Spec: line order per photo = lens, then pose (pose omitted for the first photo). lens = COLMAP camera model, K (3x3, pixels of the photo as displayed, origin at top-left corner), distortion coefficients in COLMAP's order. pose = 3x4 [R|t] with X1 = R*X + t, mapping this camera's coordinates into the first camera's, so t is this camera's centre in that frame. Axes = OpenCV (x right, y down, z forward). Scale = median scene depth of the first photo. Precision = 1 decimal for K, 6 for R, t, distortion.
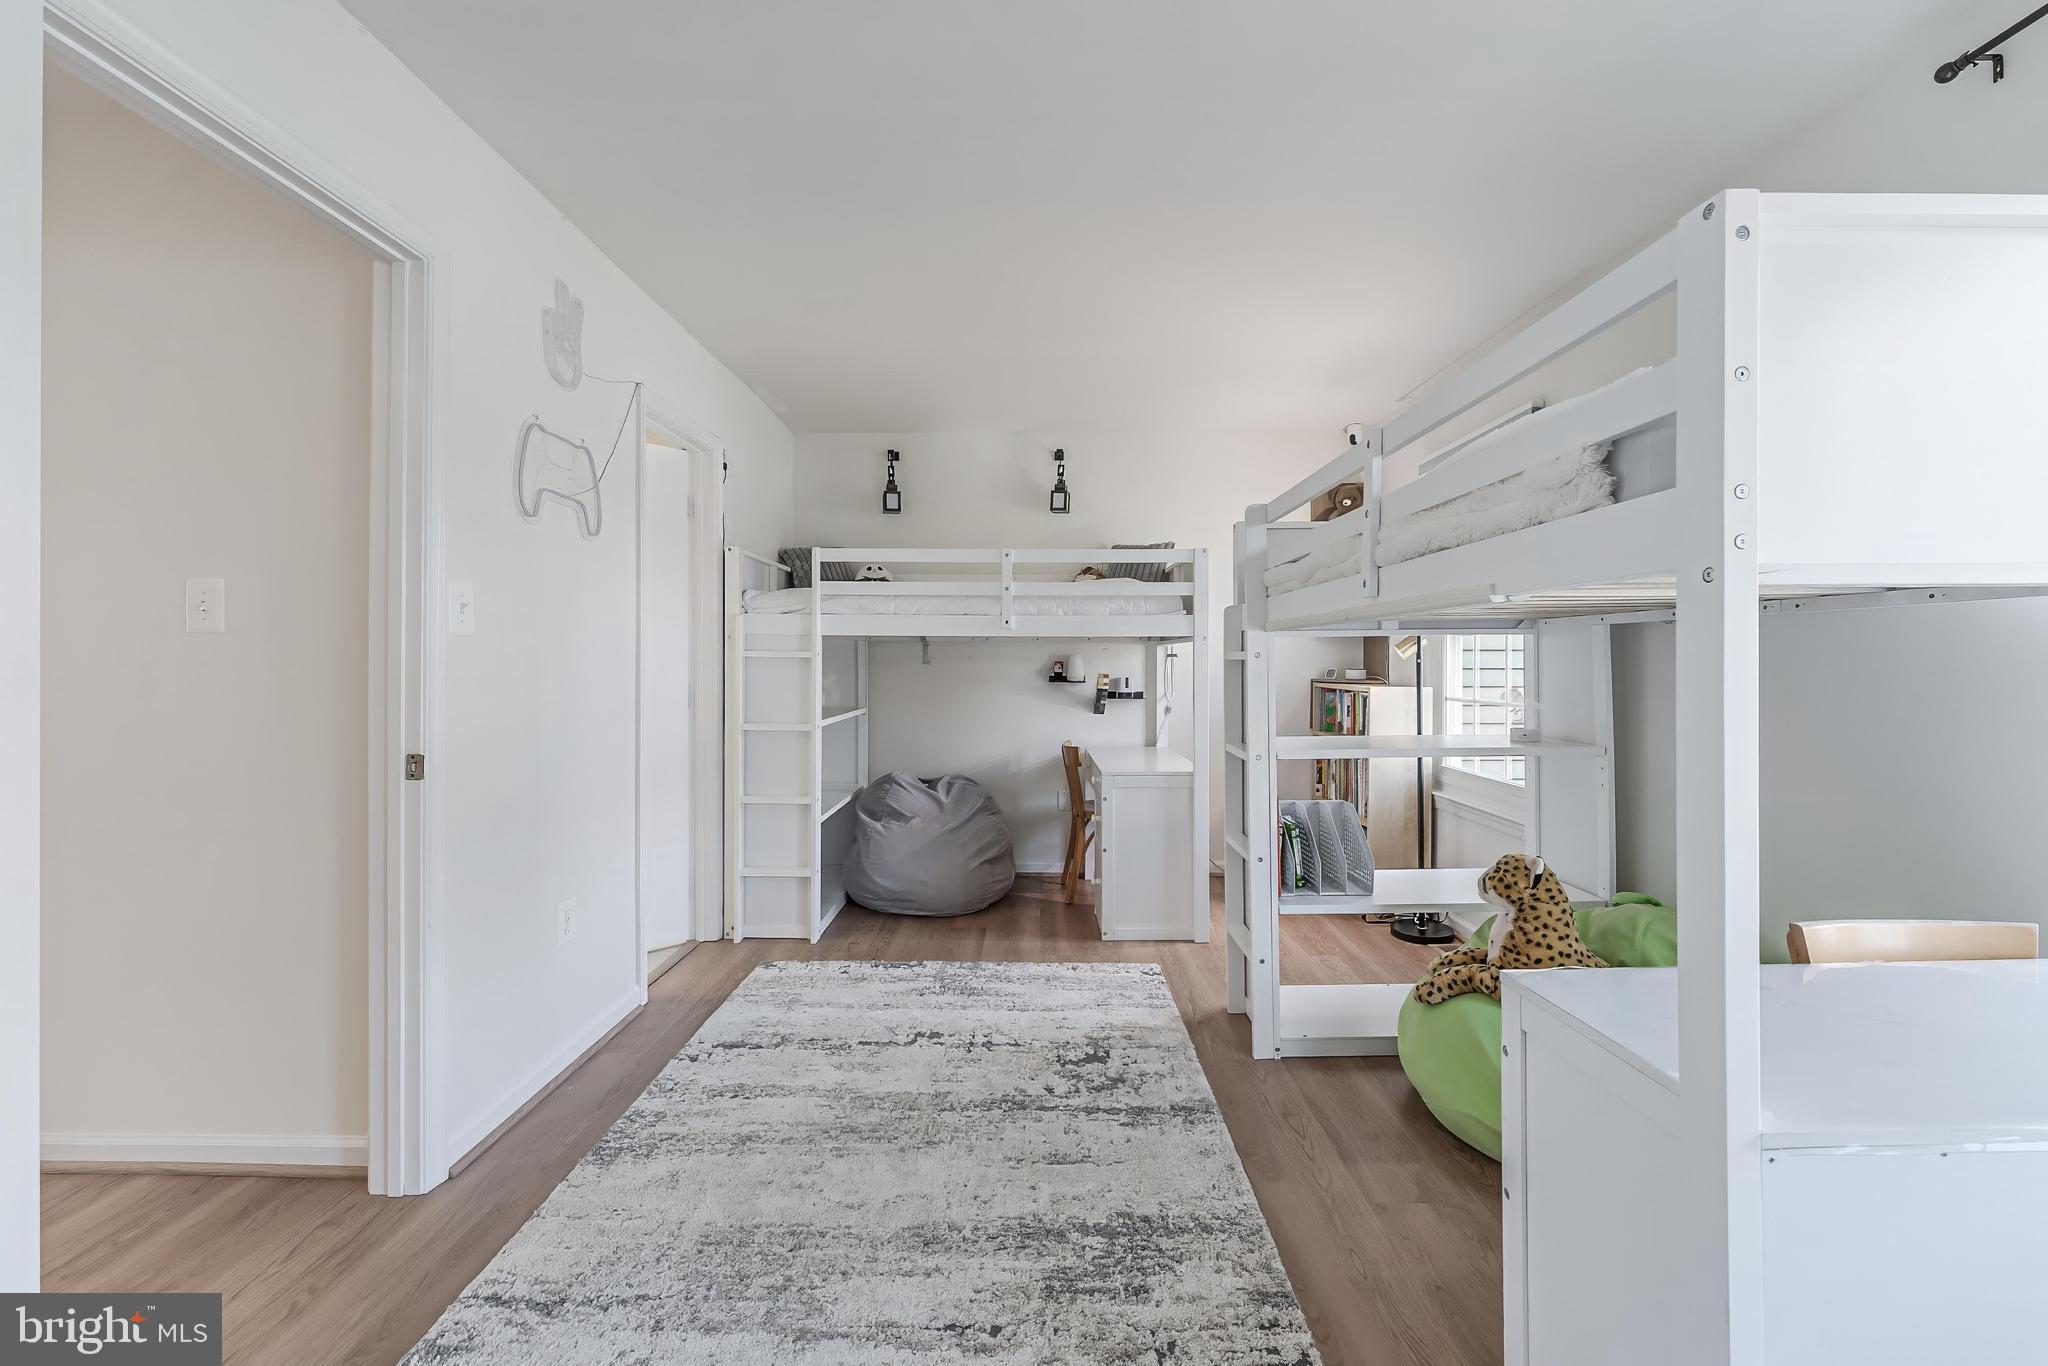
lens RADIAL K [[829.8, 0, 1041.0], [0, 829.8, 679.0], [0, 0, 1]] dist [0.002520, -0.000754]
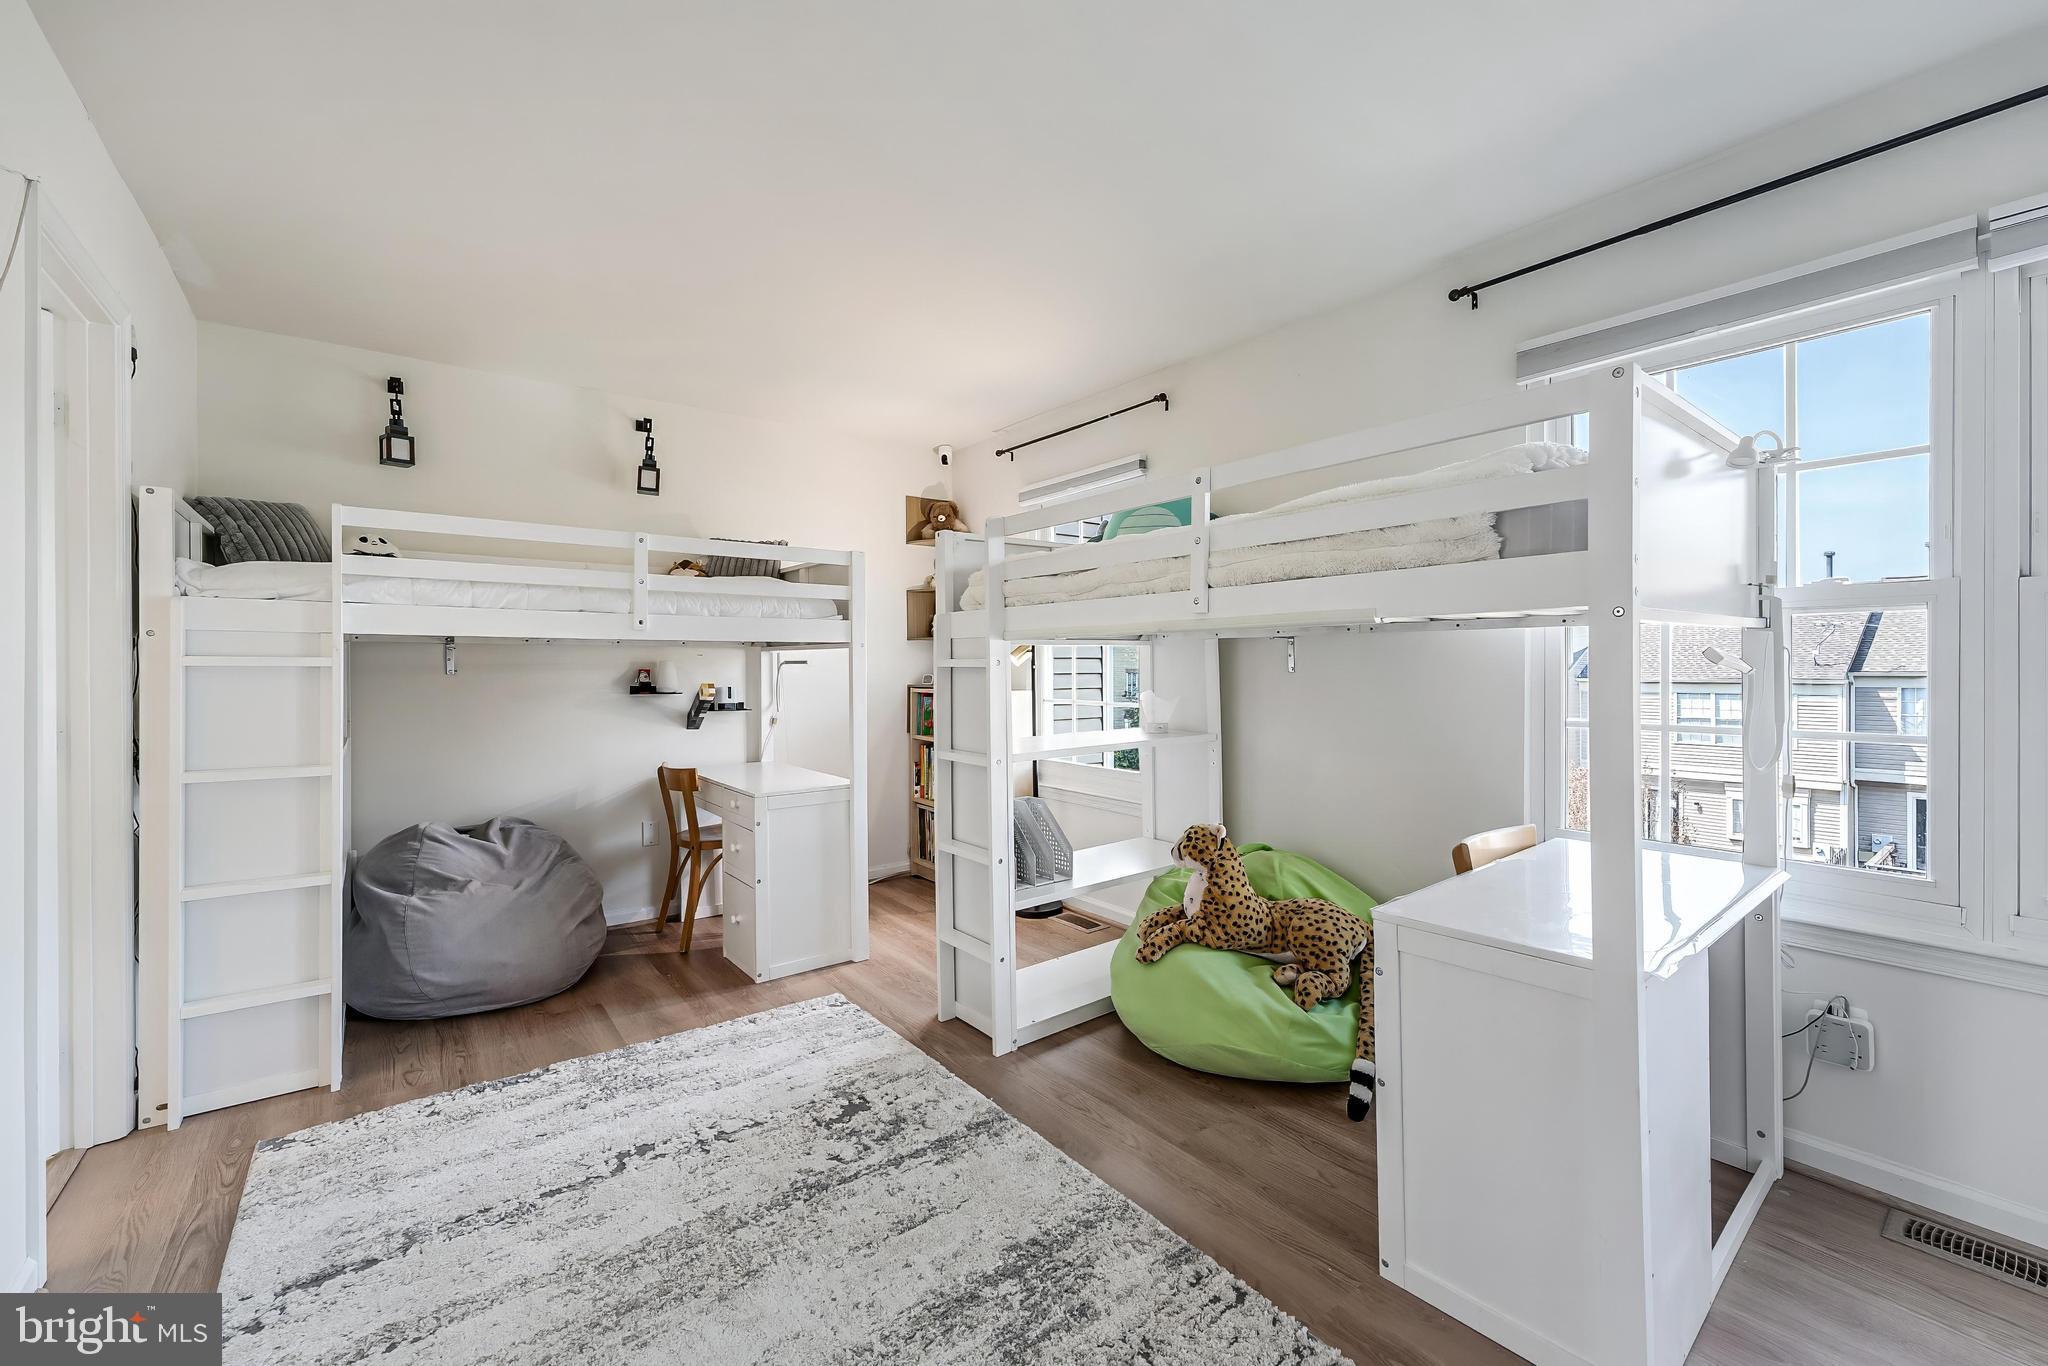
lens RADIAL K [[829.8, 0, 1042.4], [0, 829.8, 677.3], [0, 0, 1]] dist [0.002520, -0.000754]
pose [[0.787760, -0.012912, 0.615846, -0.324131], [0.017948, 0.999837, -0.001995, -0.007377], [-0.615720, 0.012625, 0.787864, 0.153787]]
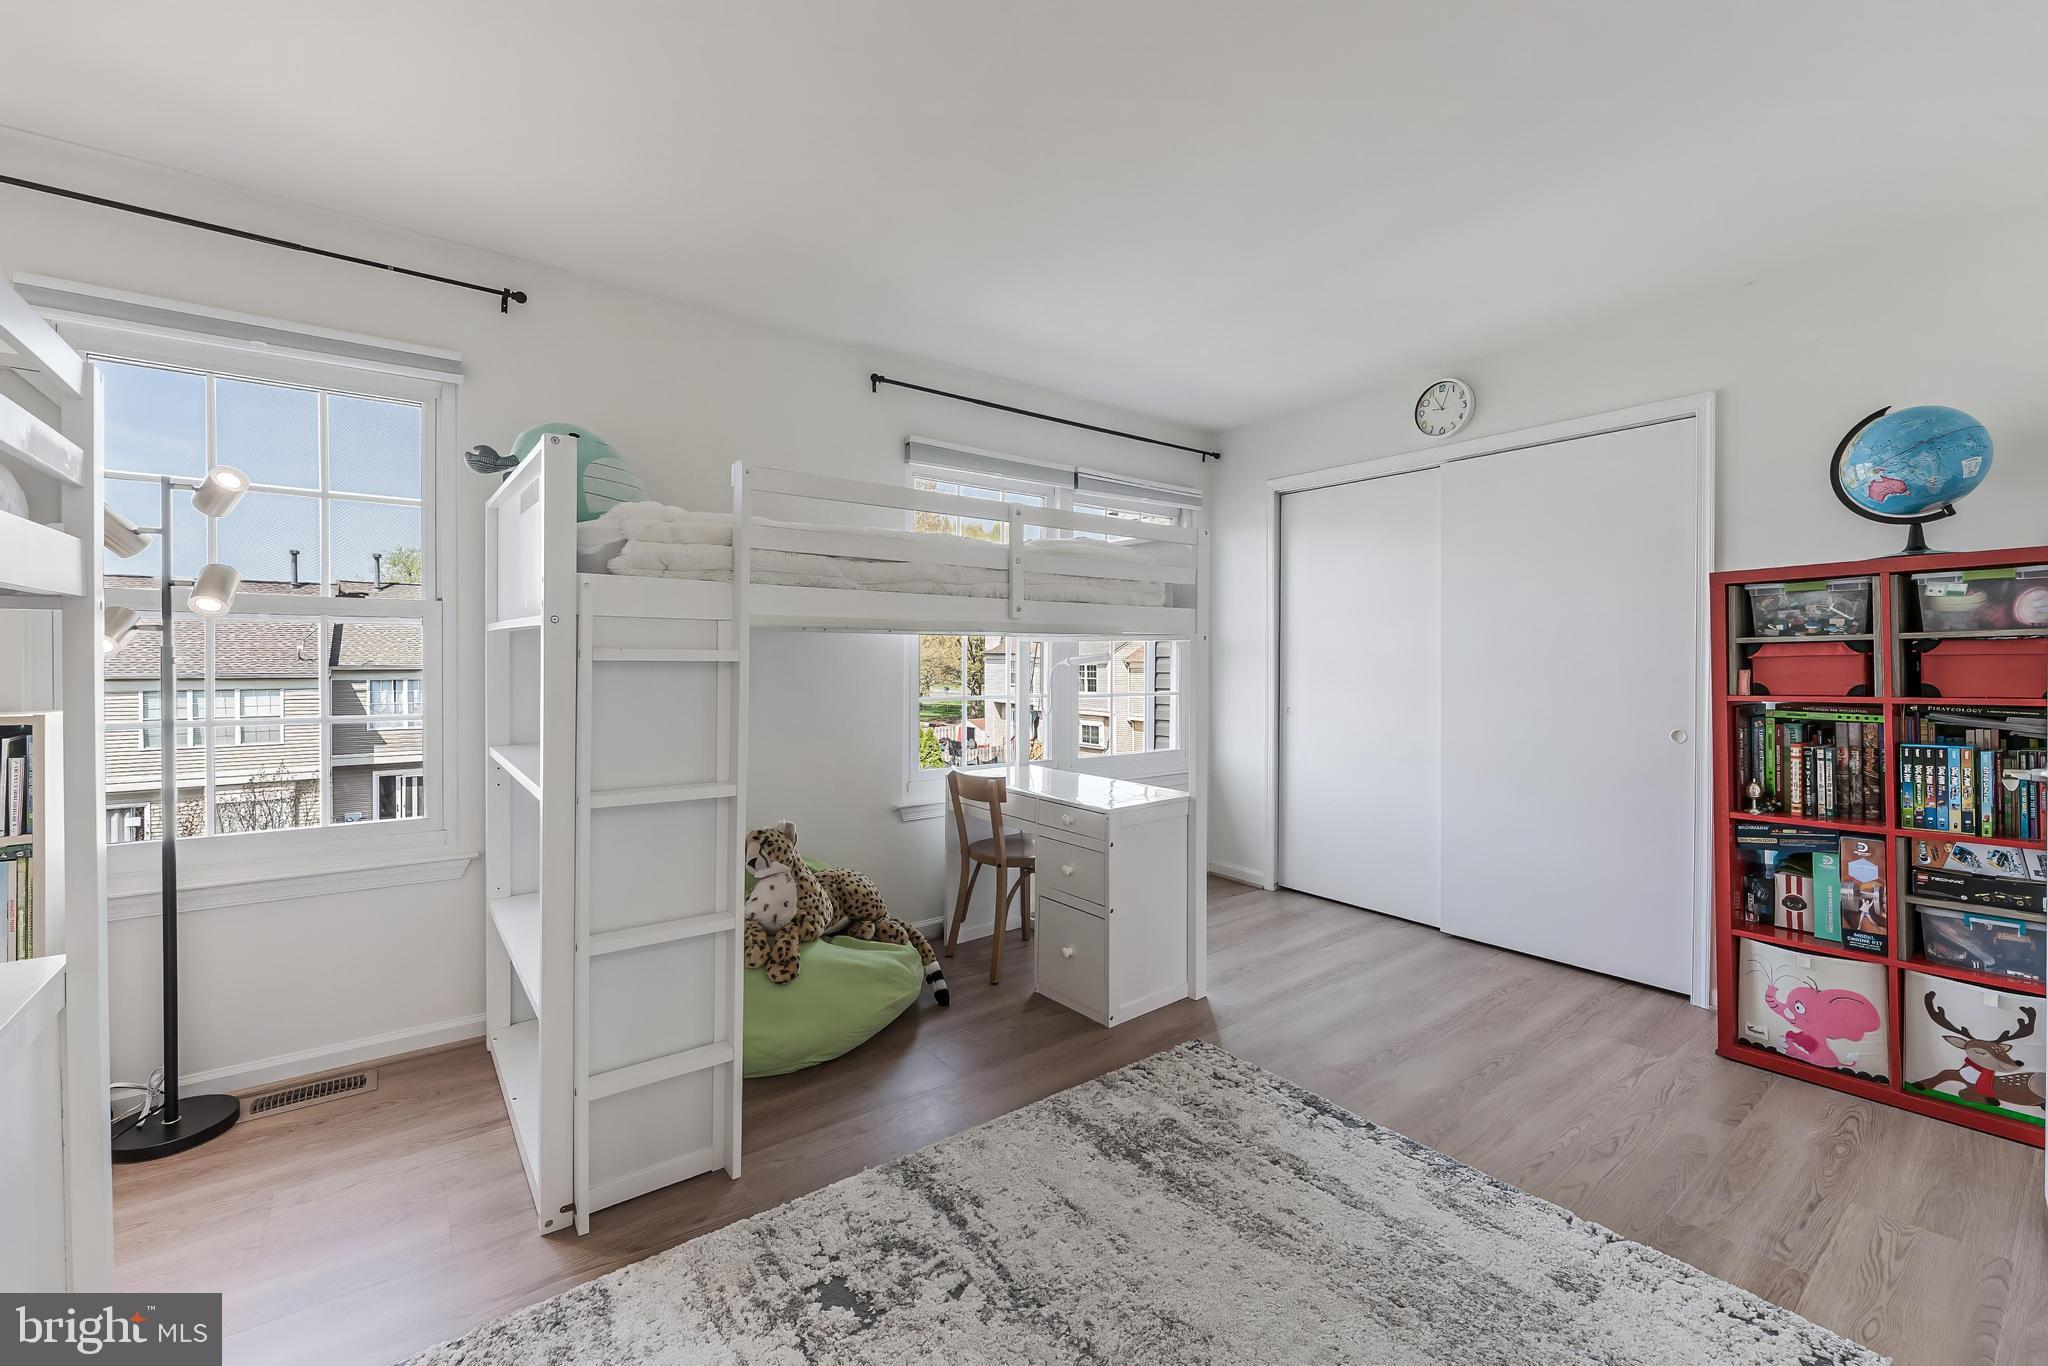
lens RADIAL K [[829.8, 0, 1035.7], [0, 829.8, 676.4], [0, 0, 1]] dist [0.002520, -0.000754]
pose [[-0.601487, -0.019229, 0.798651, -0.521603], [0.013617, 0.999318, 0.034316, -0.032358], [-0.798766, 0.031516, -0.600816, 1.237266]]
